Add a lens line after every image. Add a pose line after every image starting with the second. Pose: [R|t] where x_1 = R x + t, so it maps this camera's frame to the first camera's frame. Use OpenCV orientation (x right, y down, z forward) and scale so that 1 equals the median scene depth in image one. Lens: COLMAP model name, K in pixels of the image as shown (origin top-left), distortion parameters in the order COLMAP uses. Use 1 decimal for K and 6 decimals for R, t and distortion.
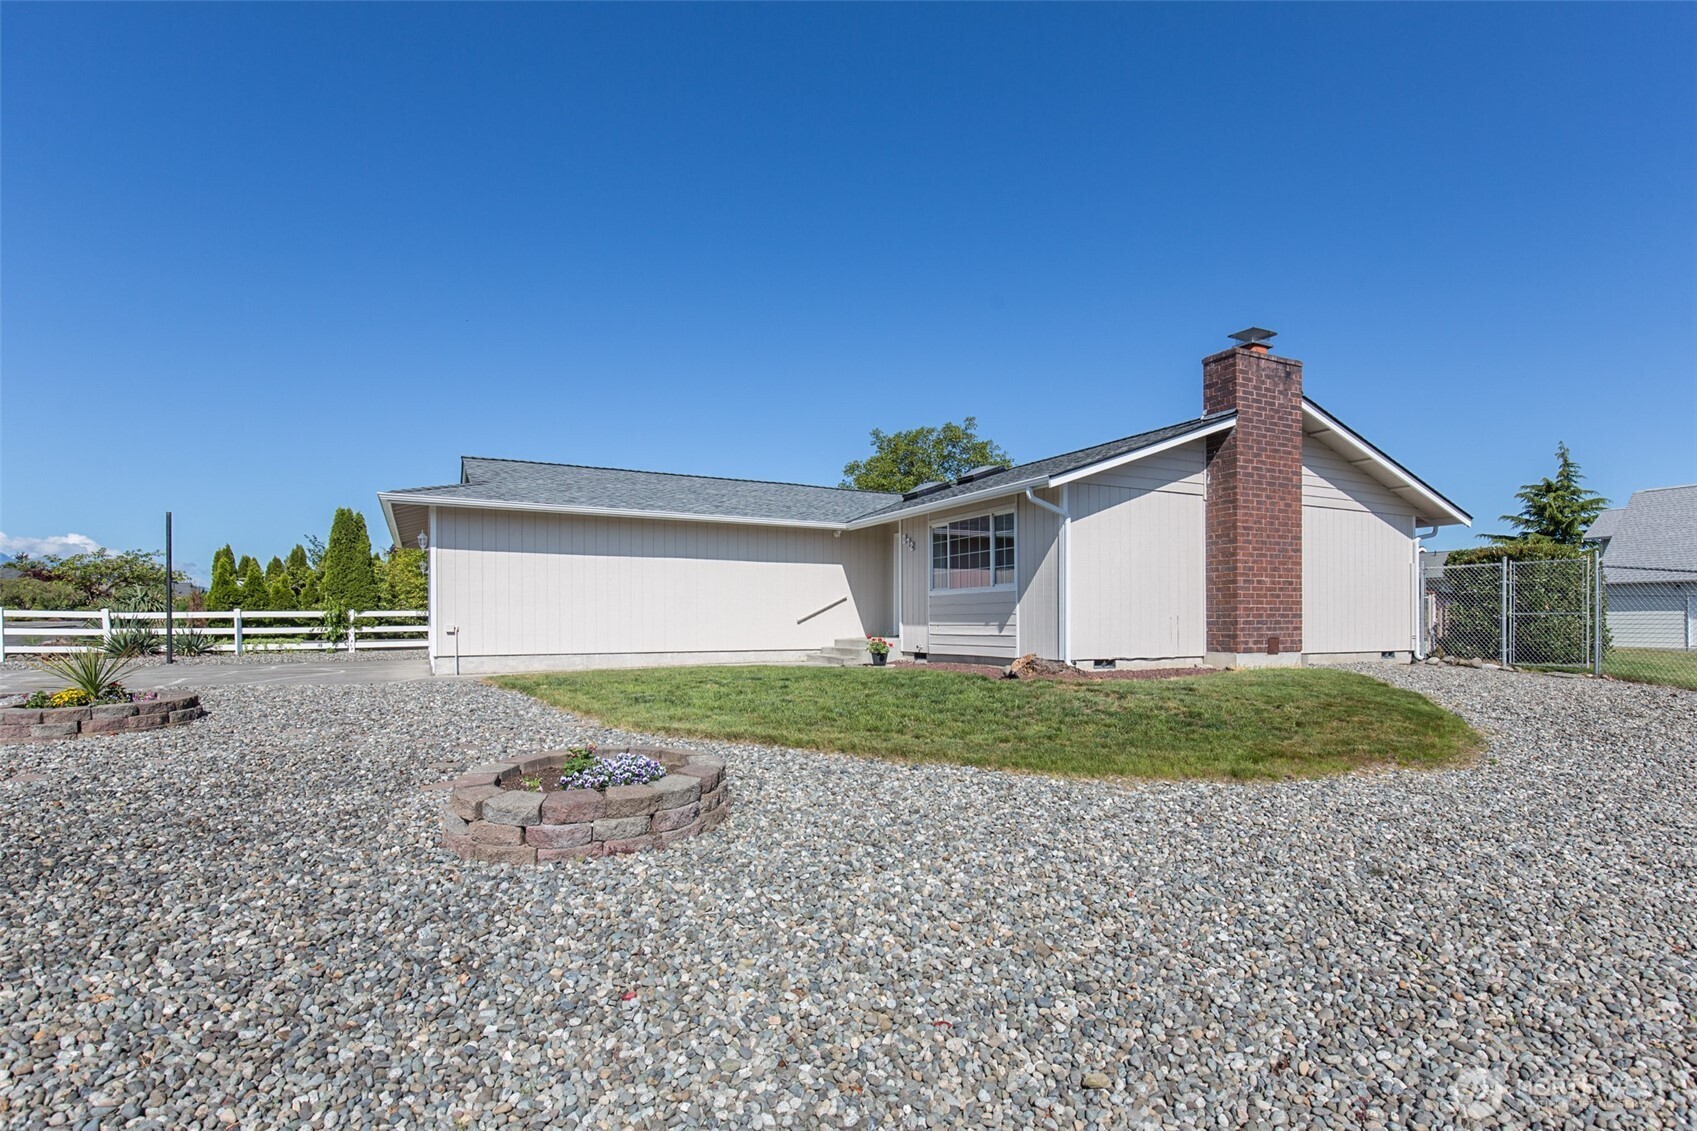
lens RADIAL K [[840.5, 0, 849.3], [0, 840.5, 608.7], [0, 0, 1]] dist [0.013003, -0.001570]
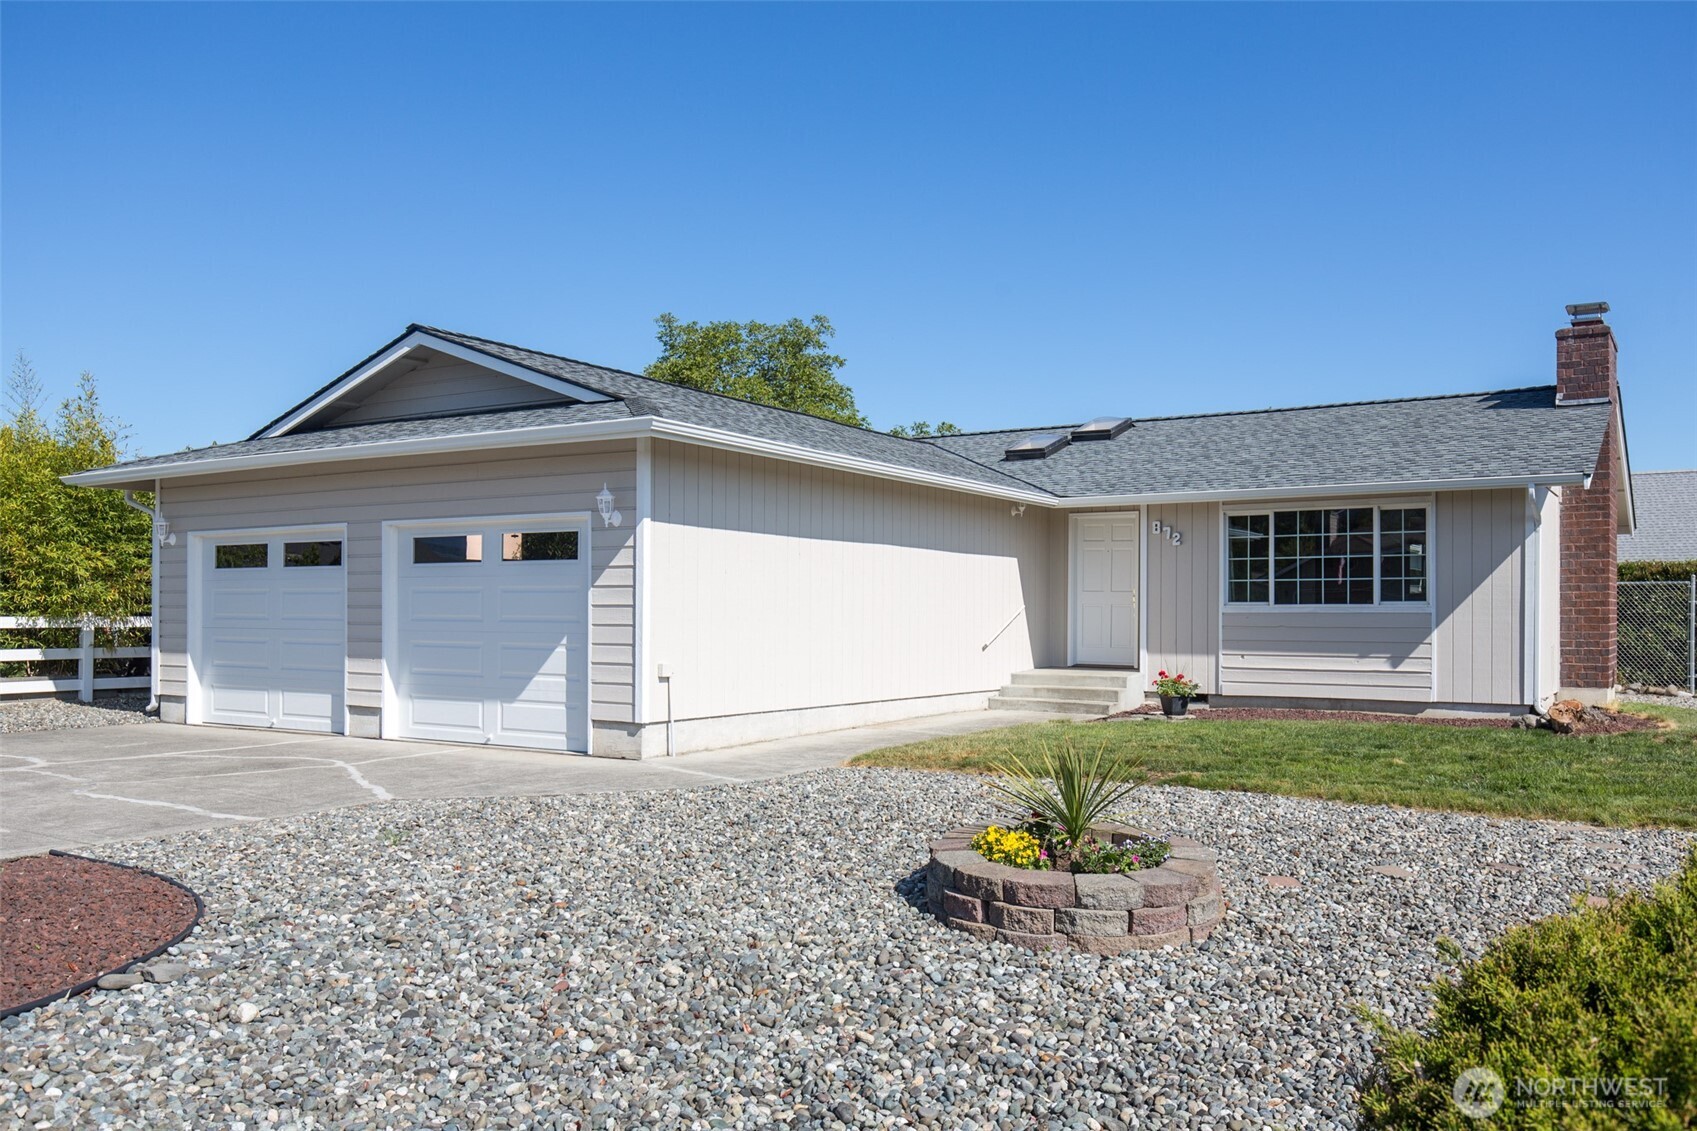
lens RADIAL K [[1337.6, 0, 851.7], [0, 1337.6, 592.1], [0, 0, 1]] dist [0.011760, -0.036459]
pose [[0.859277, 0.013924, 0.511320, -0.713745], [-0.015244, 0.999883, -0.001610, -0.024484], [-0.511283, -0.006411, 0.859389, 0.192832]]
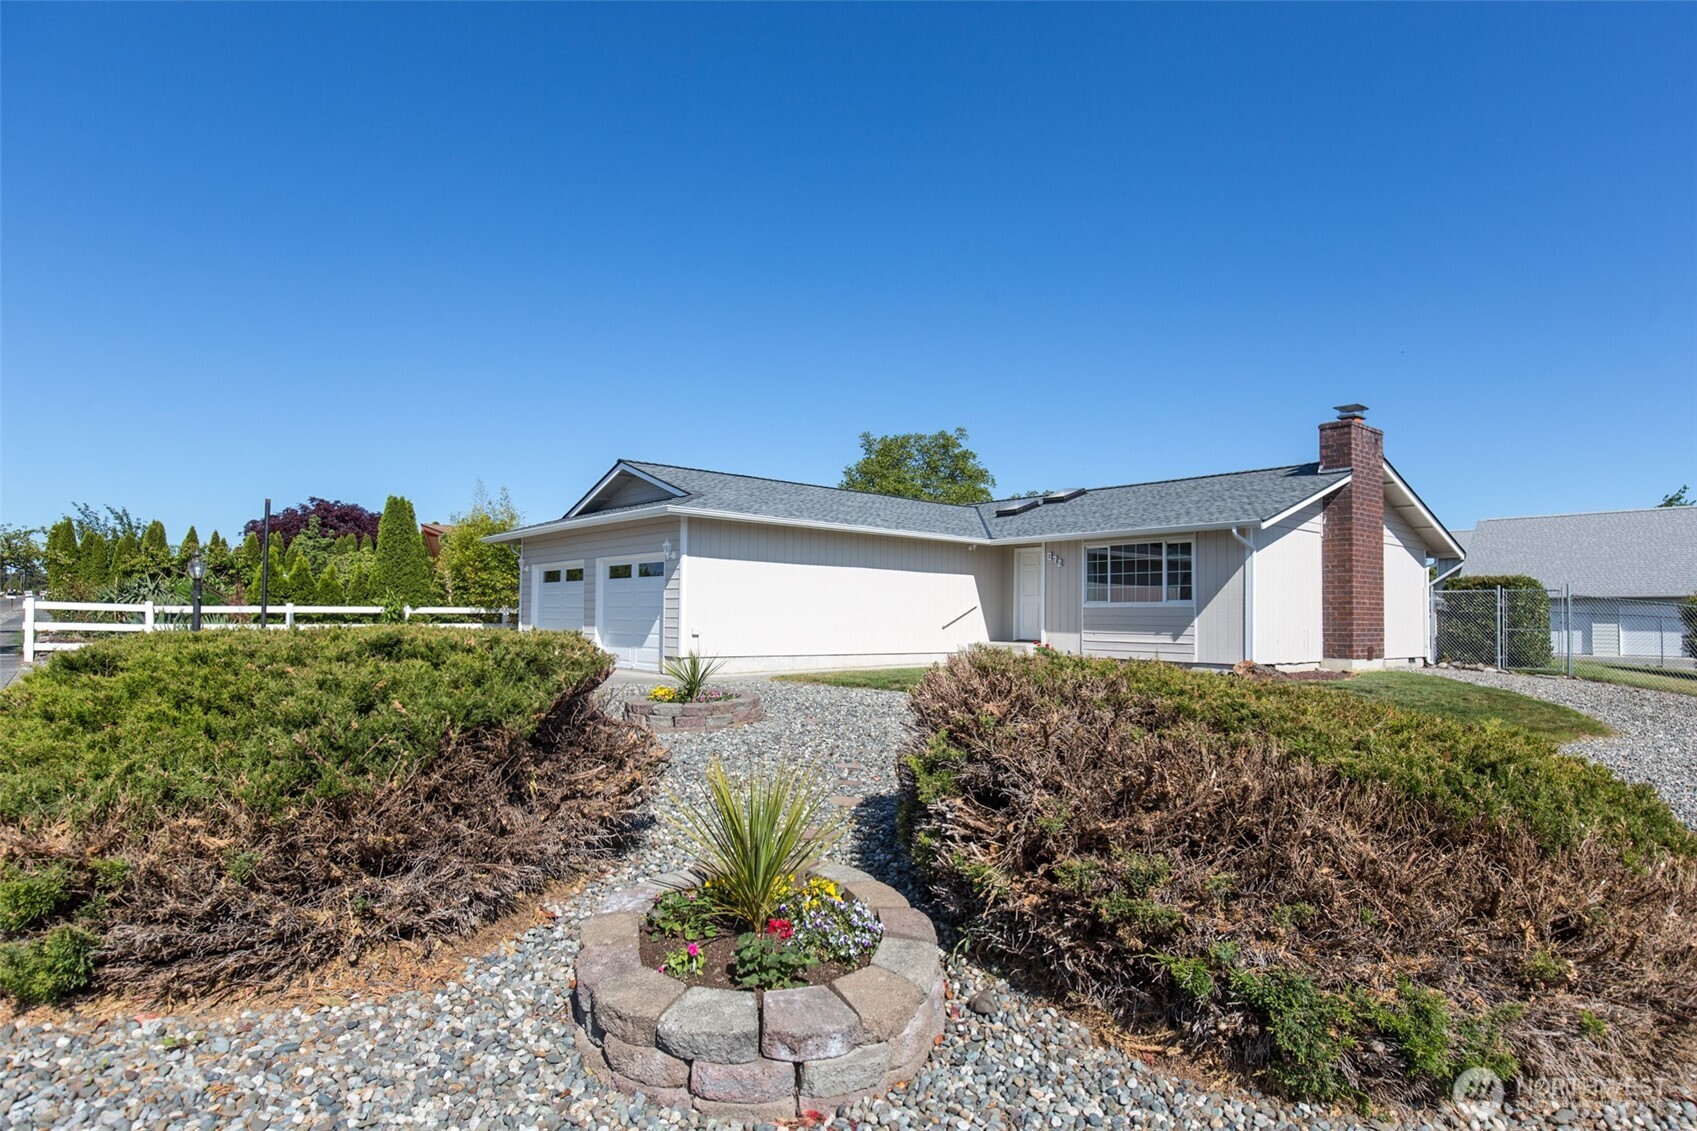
lens RADIAL K [[962.7, 0, 854.8], [0, 962.7, 563.2], [0, 0, 1]] dist [0.008745, -0.009958]
pose [[0.974276, 0.027728, 0.223647, -0.487269], [-0.018401, 0.998876, -0.043677, -0.011722], [-0.224606, 0.038438, 0.973691, -0.204303]]
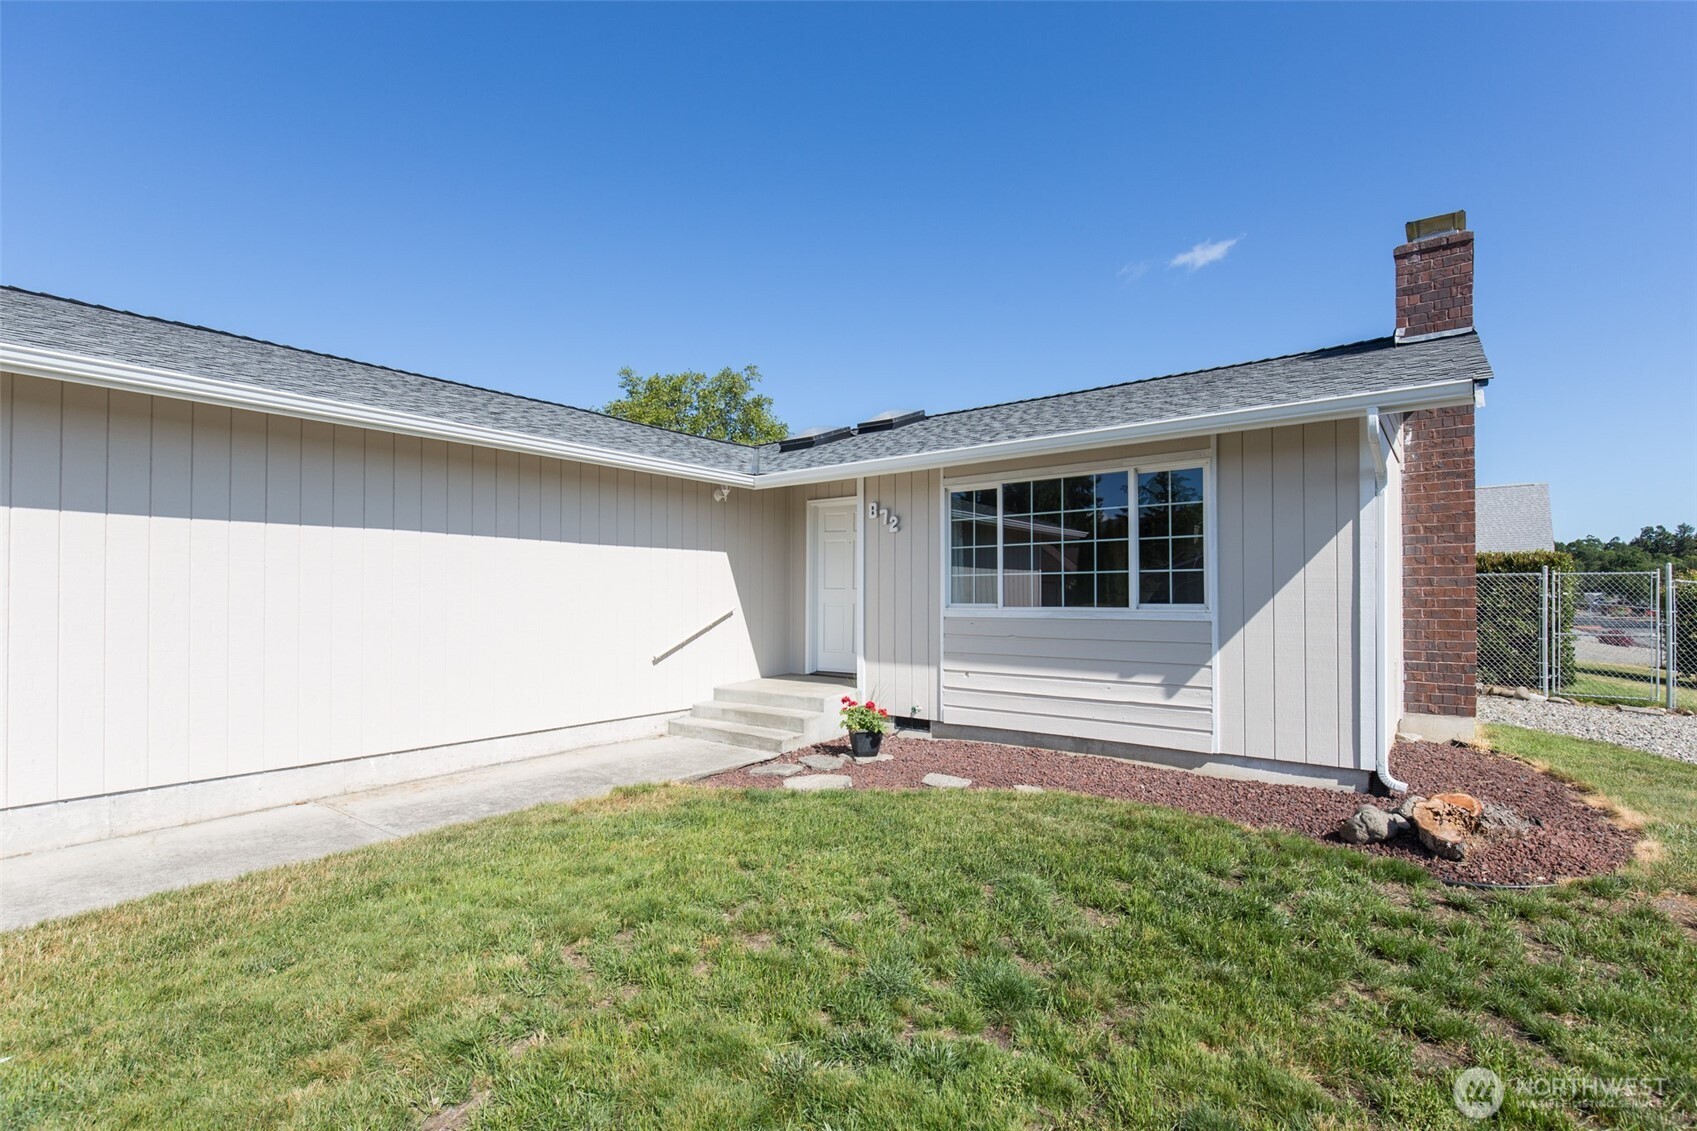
lens RADIAL K [[771.1, 0, 865.0], [0, 771.1, 583.7], [0, 0, 1]] dist [0.014731, -0.006644]
pose [[0.898840, 0.008144, 0.438201, -0.163226], [-0.008498, 0.999963, -0.001153, -0.034180], [-0.438195, -0.002688, 0.898876, 0.553728]]
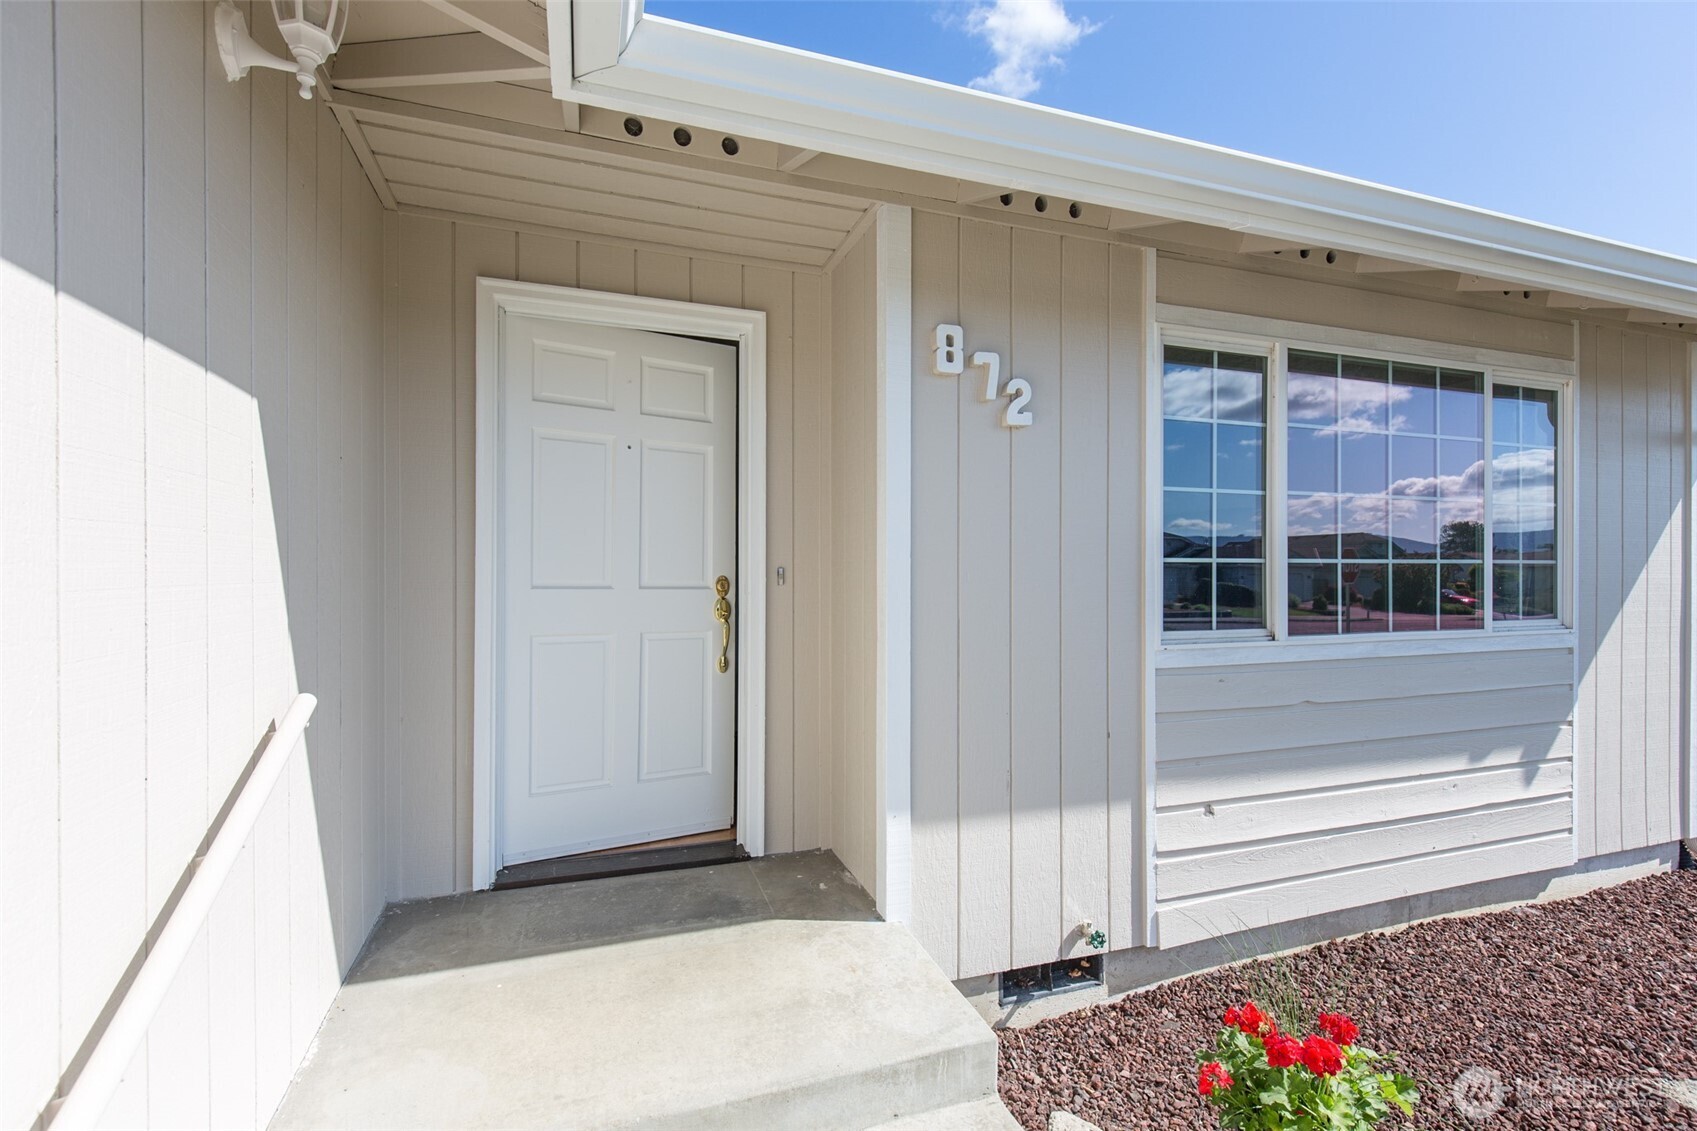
lens RADIAL K [[771.1, 0, 836.7], [0, 771.1, 571.1], [0, 0, 1]] dist [0.014731, -0.006644]
pose [[0.126448, 0.000096, 0.991973, -0.099097], [-0.018824, 0.999820, 0.002302, -0.036511], [-0.991795, -0.018965, 0.126427, 1.016045]]
